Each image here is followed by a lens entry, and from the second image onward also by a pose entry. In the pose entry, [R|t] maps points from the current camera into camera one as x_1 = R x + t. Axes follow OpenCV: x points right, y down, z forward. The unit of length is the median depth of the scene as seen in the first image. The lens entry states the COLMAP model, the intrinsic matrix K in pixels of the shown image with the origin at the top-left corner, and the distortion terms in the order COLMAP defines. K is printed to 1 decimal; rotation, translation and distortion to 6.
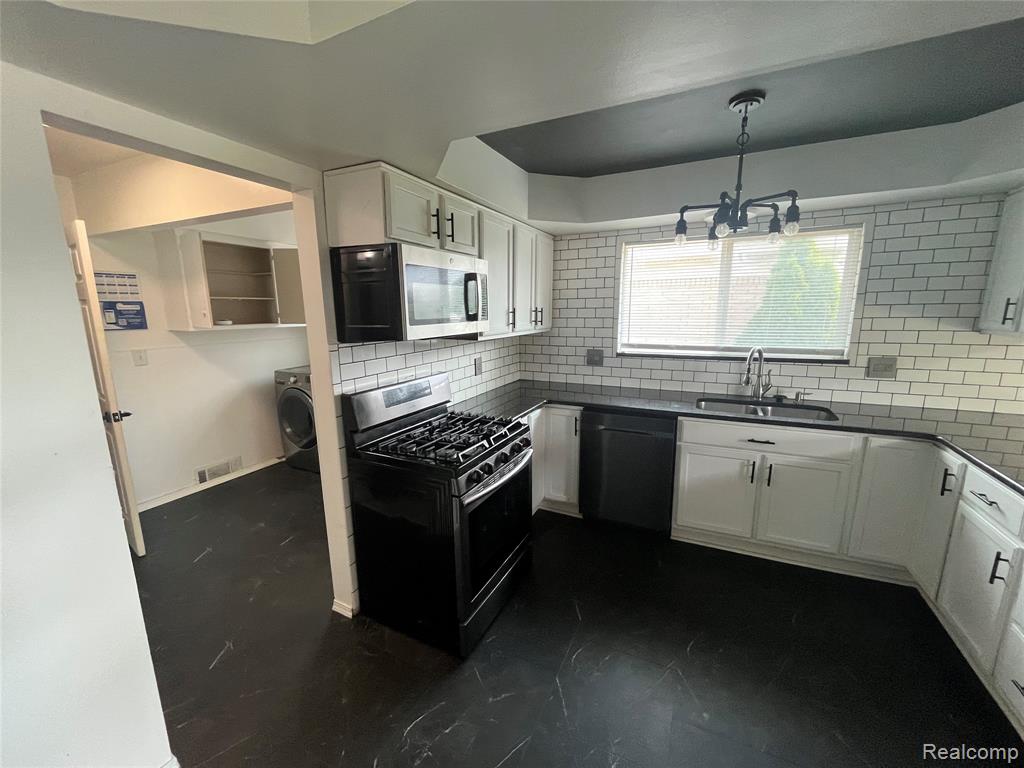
lens RADIAL K [[414.3, 0, 512.0], [0, 414.3, 384.0], [0, 0, 1]] dist [0.001212, -0.000118]
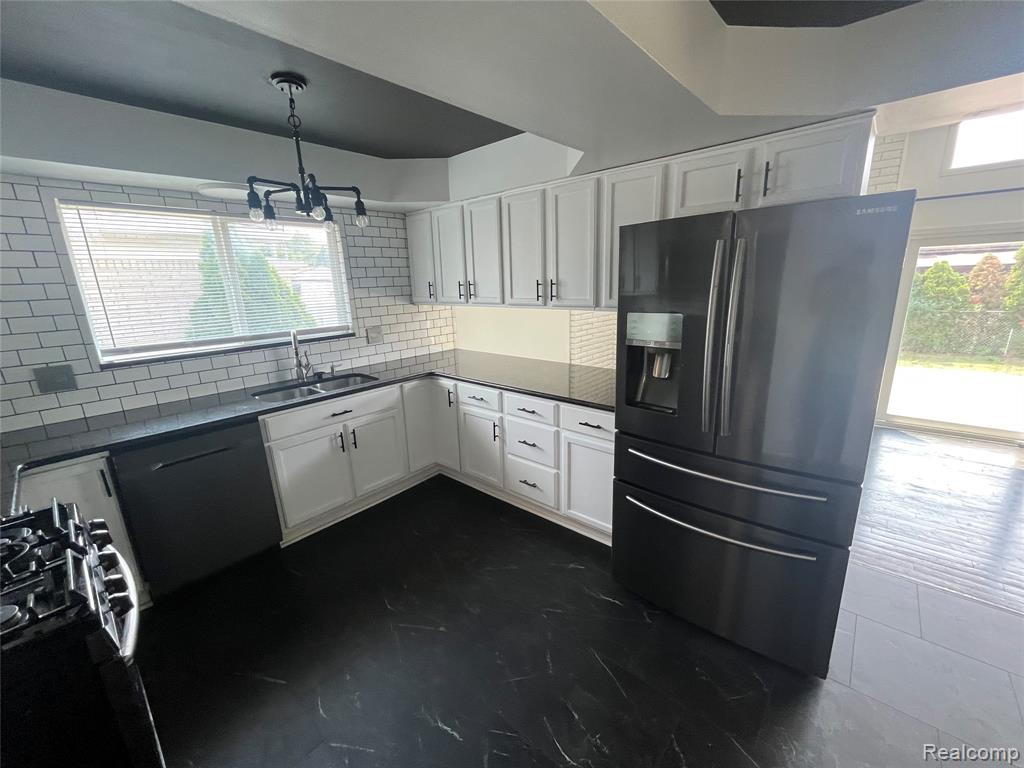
lens RADIAL K [[414.3, 0, 512.0], [0, 414.3, 384.0], [0, 0, 1]] dist [0.001212, -0.000118]
pose [[0.275349, -0.230211, 0.933373, -0.252606], [0.204024, 0.962781, 0.177277, -0.033894], [-0.939445, 0.141617, 0.312069, 0.190871]]
